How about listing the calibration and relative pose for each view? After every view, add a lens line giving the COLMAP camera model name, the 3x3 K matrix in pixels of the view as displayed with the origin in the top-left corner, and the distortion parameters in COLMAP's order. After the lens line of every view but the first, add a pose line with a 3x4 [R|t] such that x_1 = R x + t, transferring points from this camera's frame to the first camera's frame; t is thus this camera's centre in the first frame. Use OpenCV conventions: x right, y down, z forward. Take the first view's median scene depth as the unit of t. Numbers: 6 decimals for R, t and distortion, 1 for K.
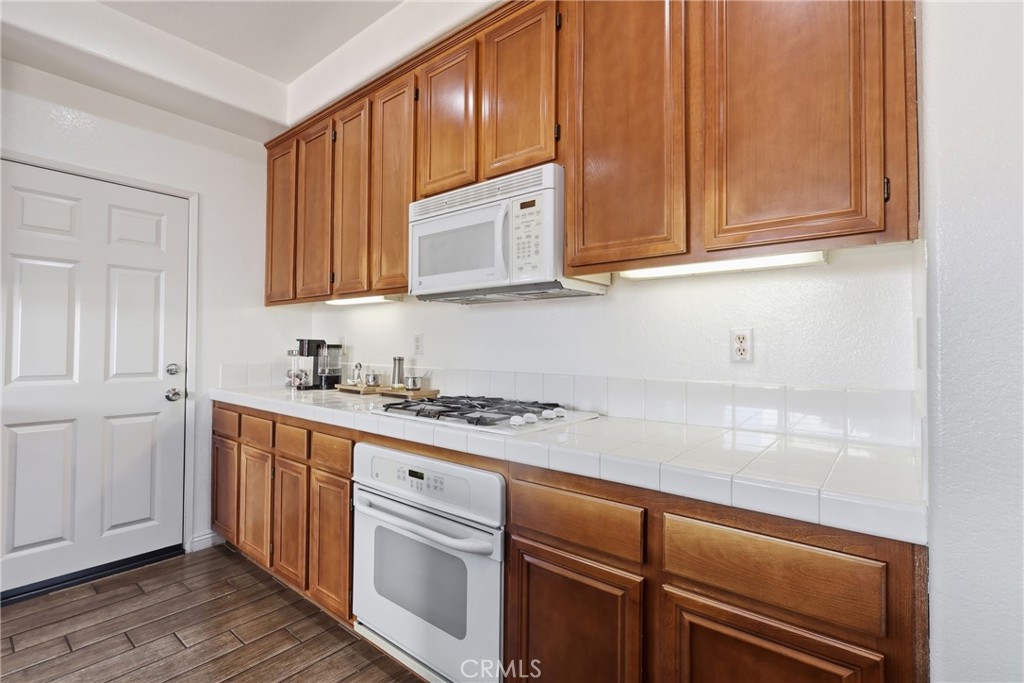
lens RADIAL K [[471.5, 0, 510.9], [0, 471.5, 339.6], [0, 0, 1]] dist [-0.006586, 0.001461]
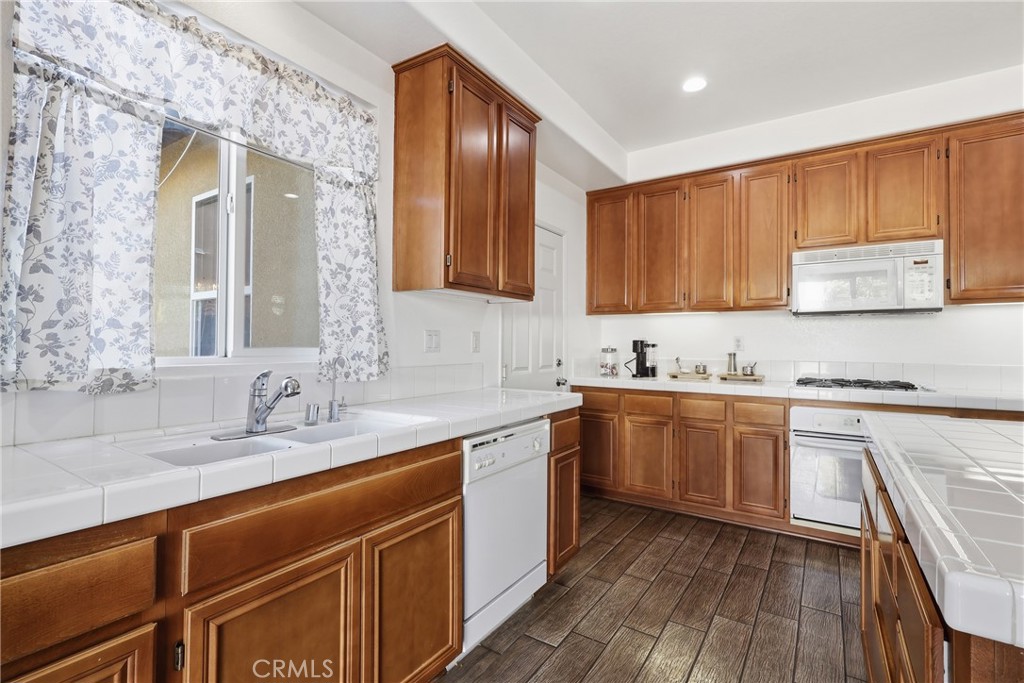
lens RADIAL K [[471.5, 0, 510.0], [0, 471.5, 340.3], [0, 0, 1]] dist [-0.006586, 0.001461]
pose [[0.996008, -0.002946, 0.089211, -1.065654], [0.002166, 0.999959, 0.008845, -0.015293], [-0.089233, -0.008616, 0.995973, -0.371803]]
